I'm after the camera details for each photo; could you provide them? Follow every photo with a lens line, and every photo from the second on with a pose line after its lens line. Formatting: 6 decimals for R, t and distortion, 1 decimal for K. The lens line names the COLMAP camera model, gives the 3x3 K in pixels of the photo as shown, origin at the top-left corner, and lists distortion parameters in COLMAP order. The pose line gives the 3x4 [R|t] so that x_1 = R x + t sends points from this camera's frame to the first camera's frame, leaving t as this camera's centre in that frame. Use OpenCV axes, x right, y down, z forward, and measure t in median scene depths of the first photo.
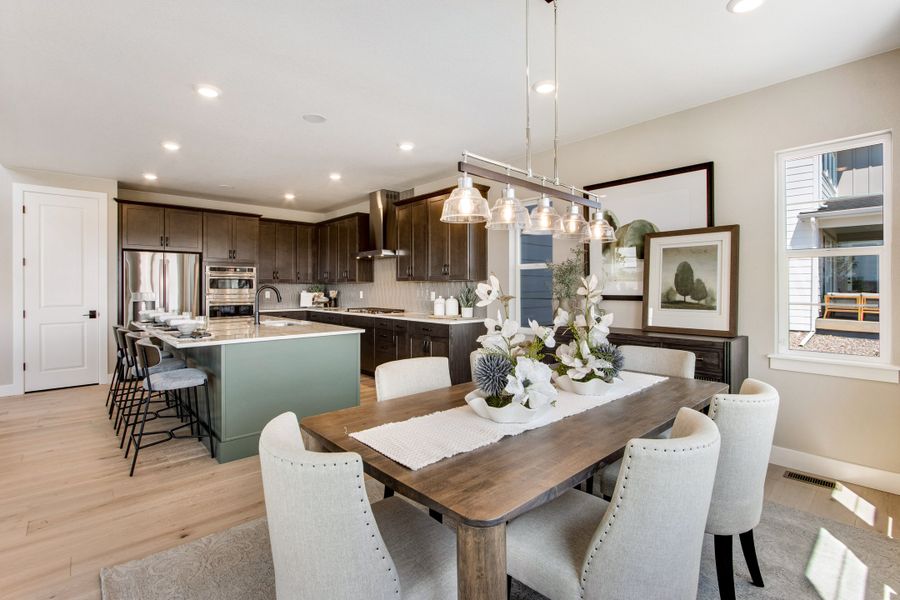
lens RADIAL K [[418.9, 0, 448.1], [0, 418.9, 282.6], [0, 0, 1]] dist [-0.002950, -0.000835]
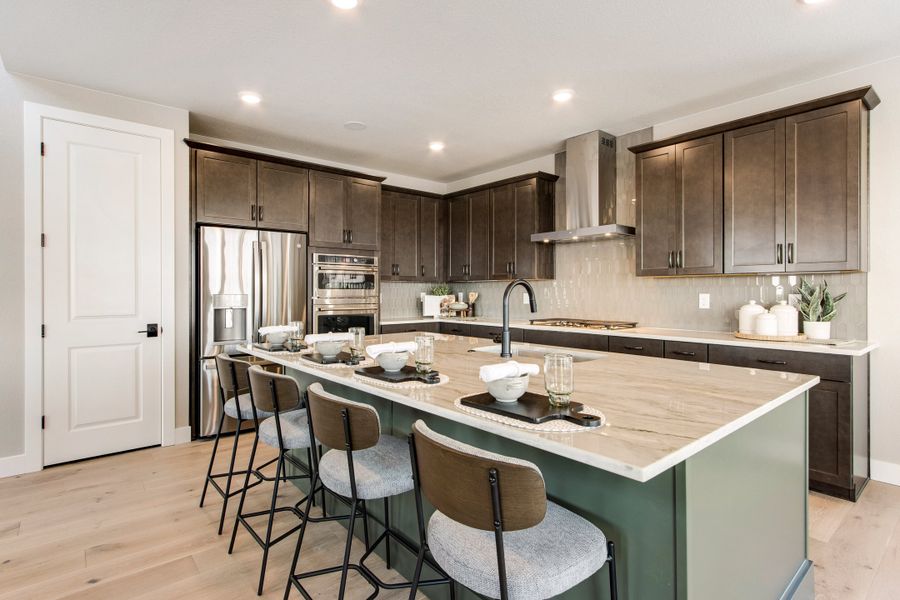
lens RADIAL K [[449.1, 0, 449.0], [0, 449.1, 285.8], [0, 0, 1]] dist [0.001200, 0.000288]
pose [[0.999571, 0.000863, -0.029286, -0.370945], [-0.000872, 1.000000, -0.000310, 0.010679], [0.029285, 0.000336, 0.999571, 0.335426]]
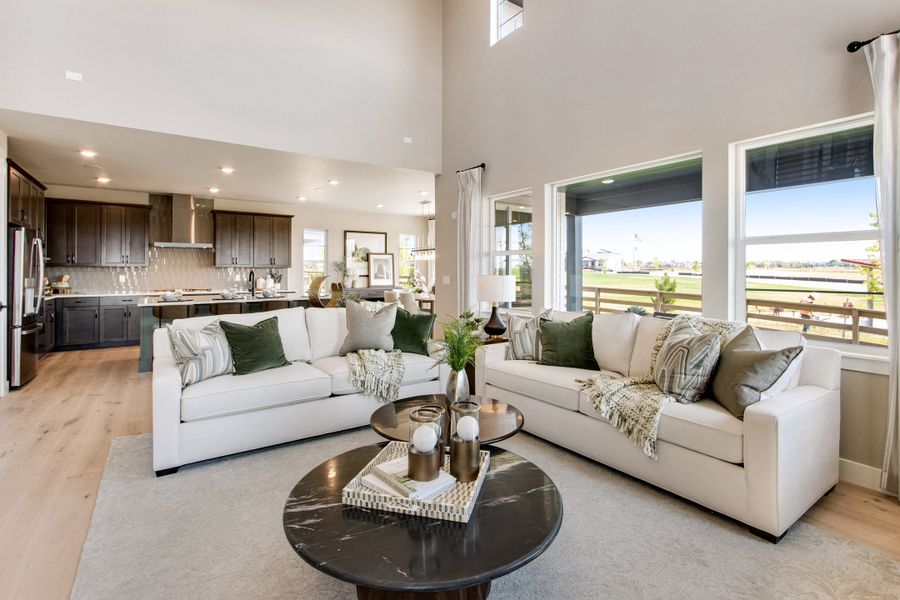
lens RADIAL K [[428.7, 0, 448.7], [0, 428.7, 268.3], [0, 0, 1]] dist [0.000689, -0.000014]
pose [[0.117194, 0.007415, 0.993081, -1.405138], [-0.012385, 0.999905, -0.006005, -0.001264], [-0.993032, -0.011596, 0.117275, 0.076818]]
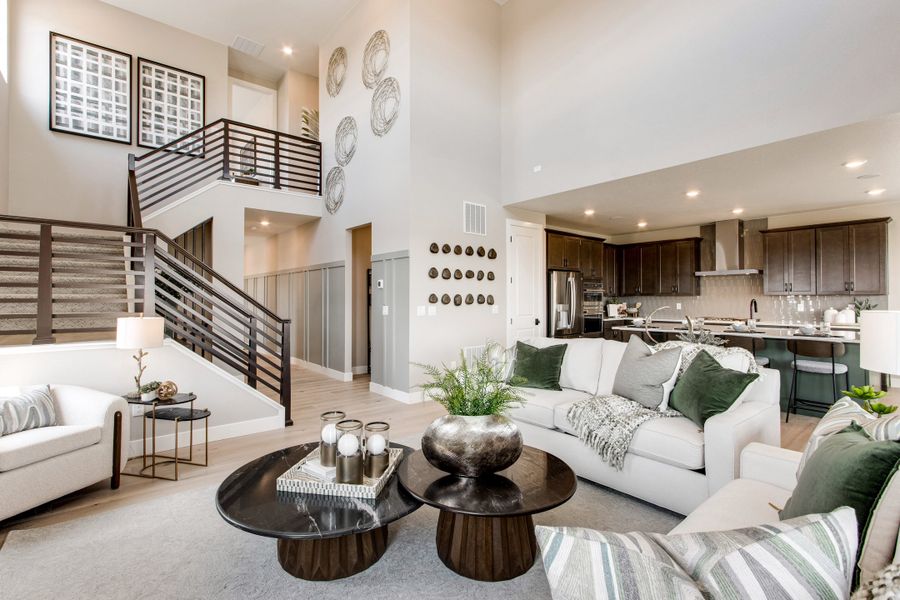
lens RADIAL K [[419.2, 0, 439.8], [0, 419.2, 287.8], [0, 0, 1]] dist [0.000280, -0.000135]
pose [[0.999165, 0.000260, -0.040851, -0.995623], [-0.000825, 0.999904, -0.013815, -0.007369], [0.040843, 0.013837, 0.999070, -0.242843]]
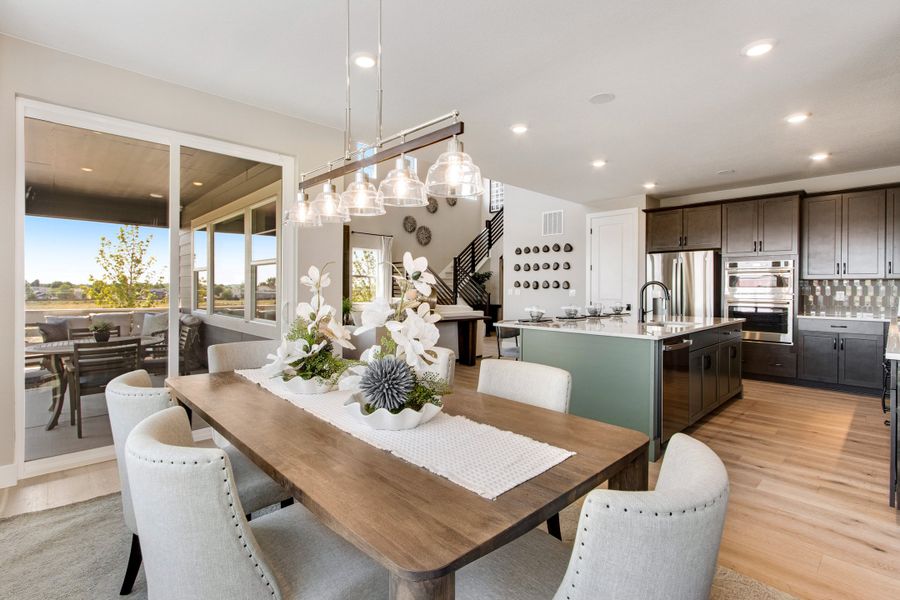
lens RADIAL K [[419.2, 0, 439.8], [0, 419.2, 287.8], [0, 0, 1]] dist [0.000280, -0.000135]
pose [[0.020376, 0.001316, -0.999792, 0.348467], [0.004927, 0.999987, 0.001416, 0.012259], [0.999780, -0.004955, 0.020370, 0.378420]]
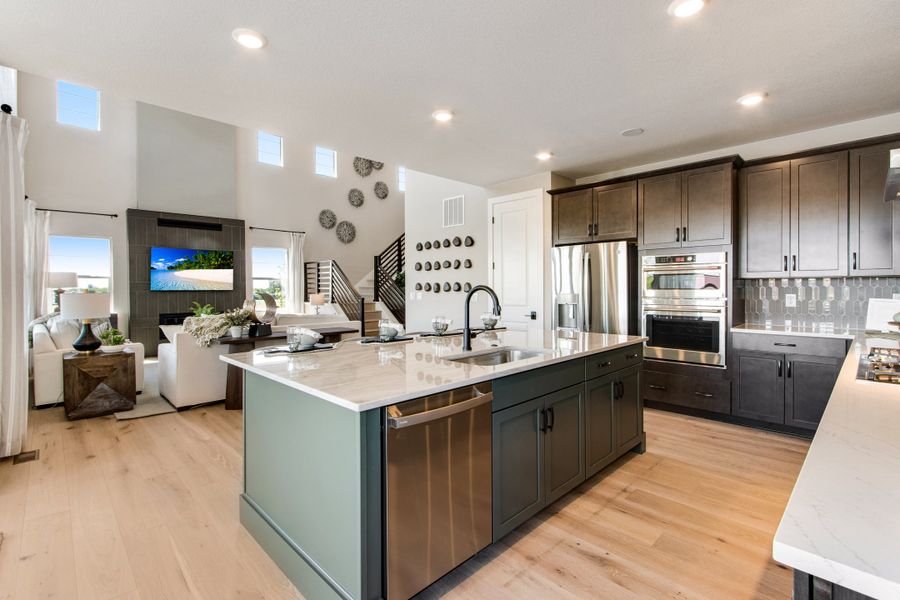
lens RADIAL K [[413.5, 0, 434.7], [0, 413.5, 290.4], [0, 0, 1]] dist [-0.002698, -0.000143]
pose [[0.026612, 0.007836, -0.999615, 0.100927], [0.015840, 0.999840, 0.008260, 0.004912], [0.999520, -0.016054, 0.026484, 0.679494]]
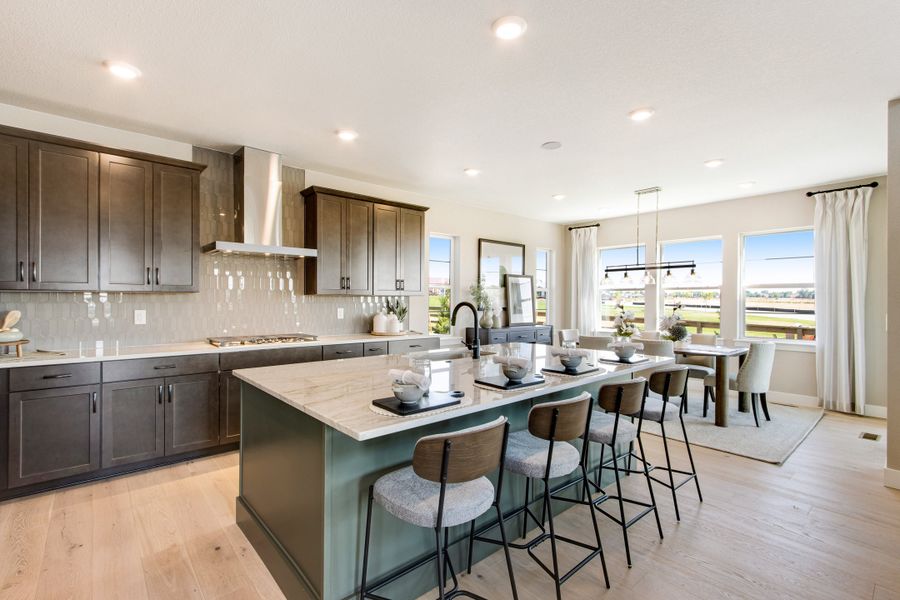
lens RADIAL K [[420.8, 0, 450.0], [0, 420.8, 300.0], [0, 0, 1]] dist [-0.001154, -0.000375]
pose [[0.008004, 0.002955, 0.999964, -0.844133], [-0.014754, 0.999887, -0.002836, 0.004712], [-0.999859, -0.014731, 0.008047, 0.746407]]
